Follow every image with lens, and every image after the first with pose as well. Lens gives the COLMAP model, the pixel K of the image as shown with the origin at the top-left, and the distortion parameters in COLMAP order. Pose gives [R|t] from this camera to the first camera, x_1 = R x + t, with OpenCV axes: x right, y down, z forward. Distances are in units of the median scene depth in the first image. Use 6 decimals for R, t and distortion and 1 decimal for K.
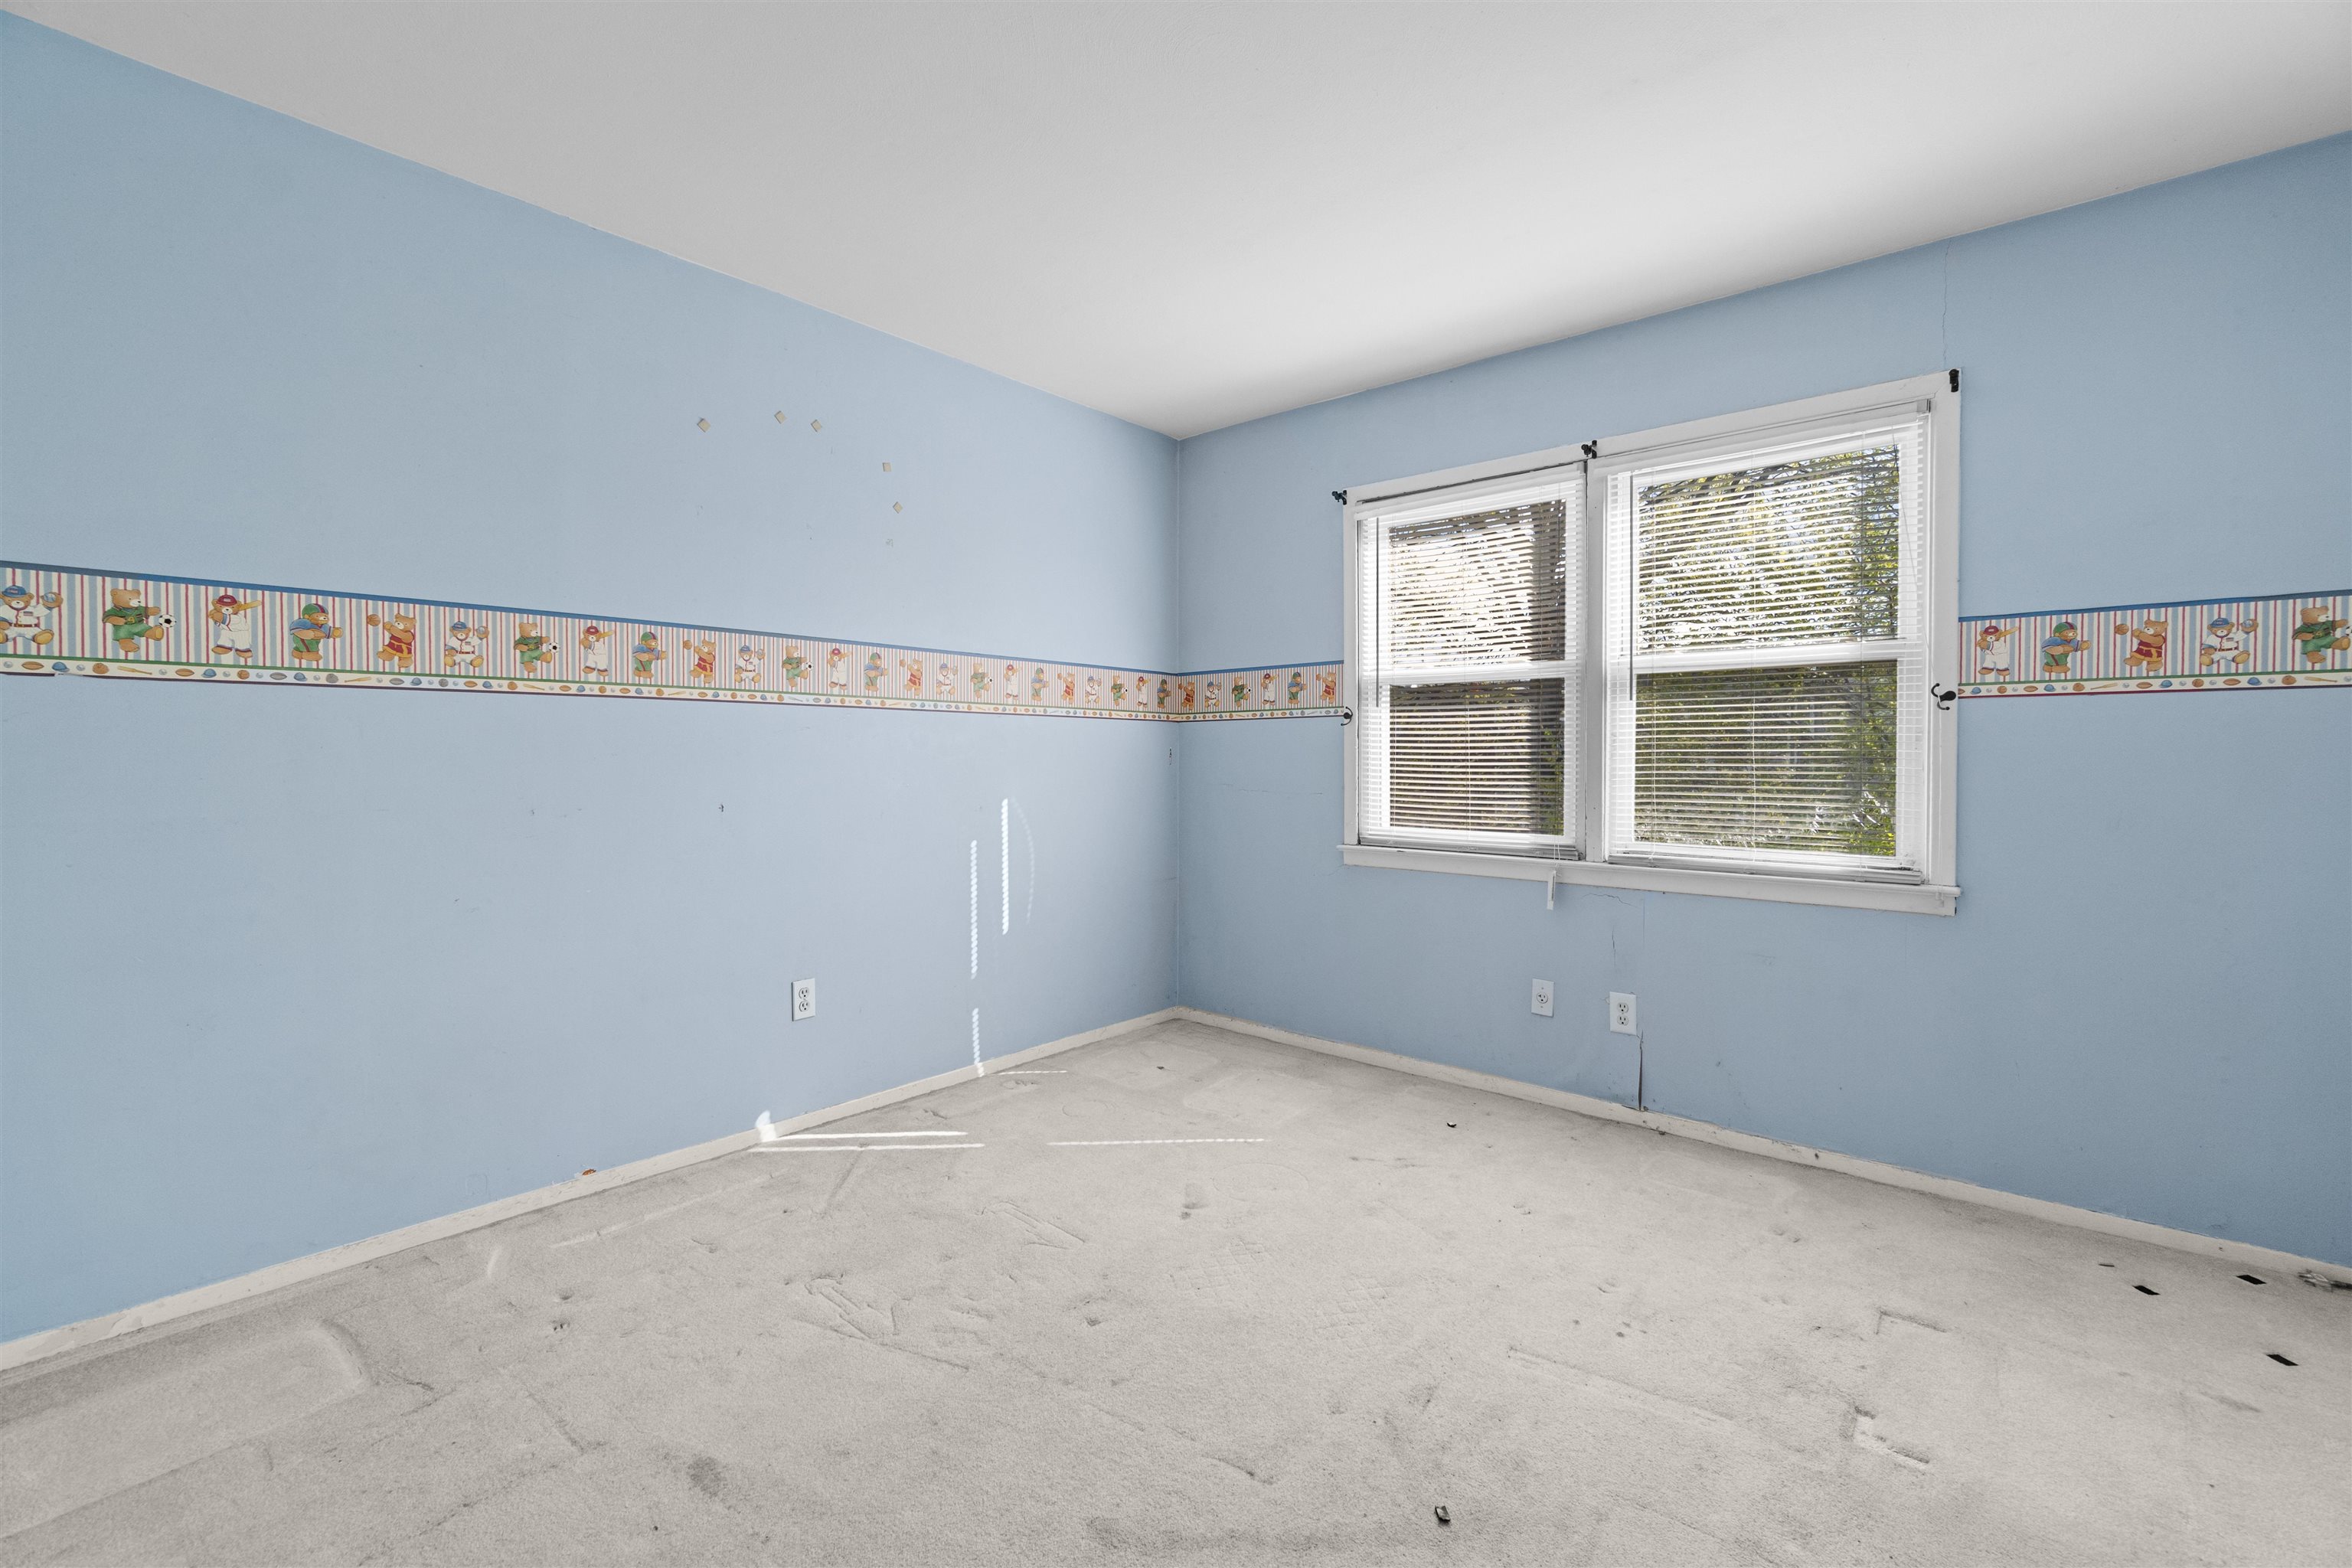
lens RADIAL K [[1017.8, 0, 1173.4], [0, 1017.8, 776.4], [0, 0, 1]] dist [-0.003139, 0.000177]
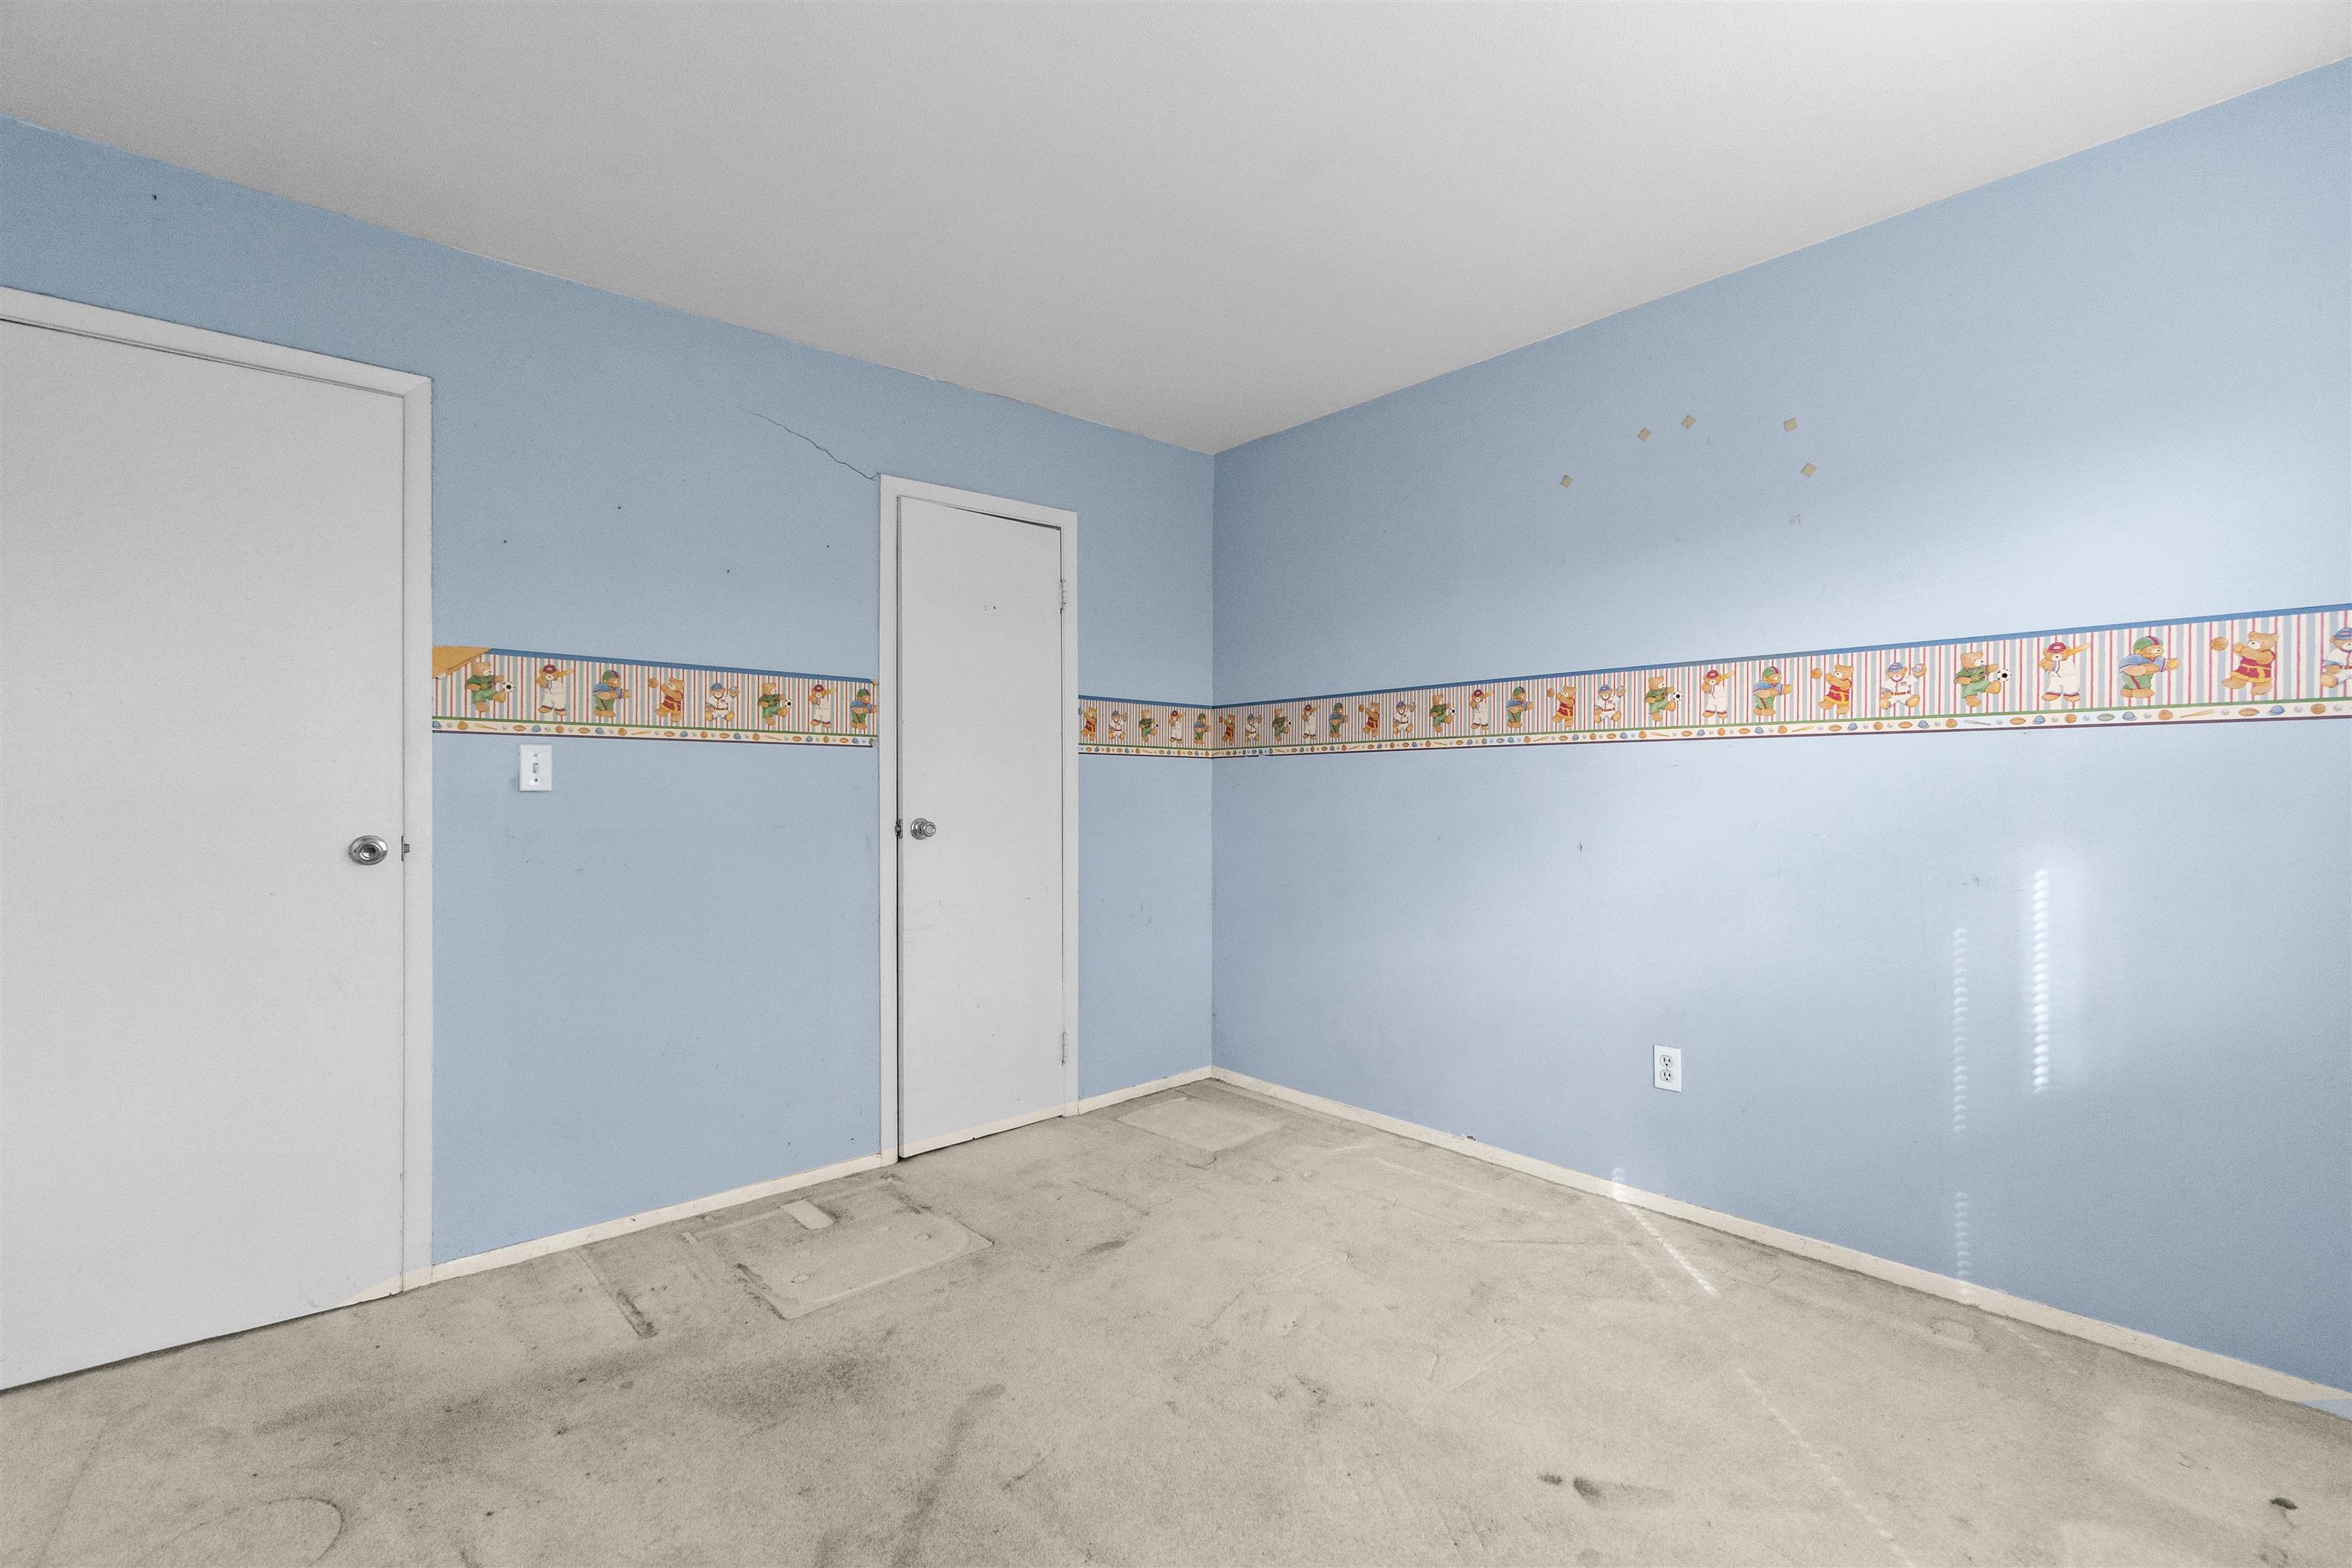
lens RADIAL K [[1017.8, 0, 1168.9], [0, 1017.8, 793.9], [0, 0, 1]] dist [-0.003139, 0.000177]
pose [[-0.131885, -0.001662, -0.991264, 0.531813], [-0.024179, 0.999706, 0.001540, -0.012339], [0.990970, 0.024171, -0.131887, 0.618140]]
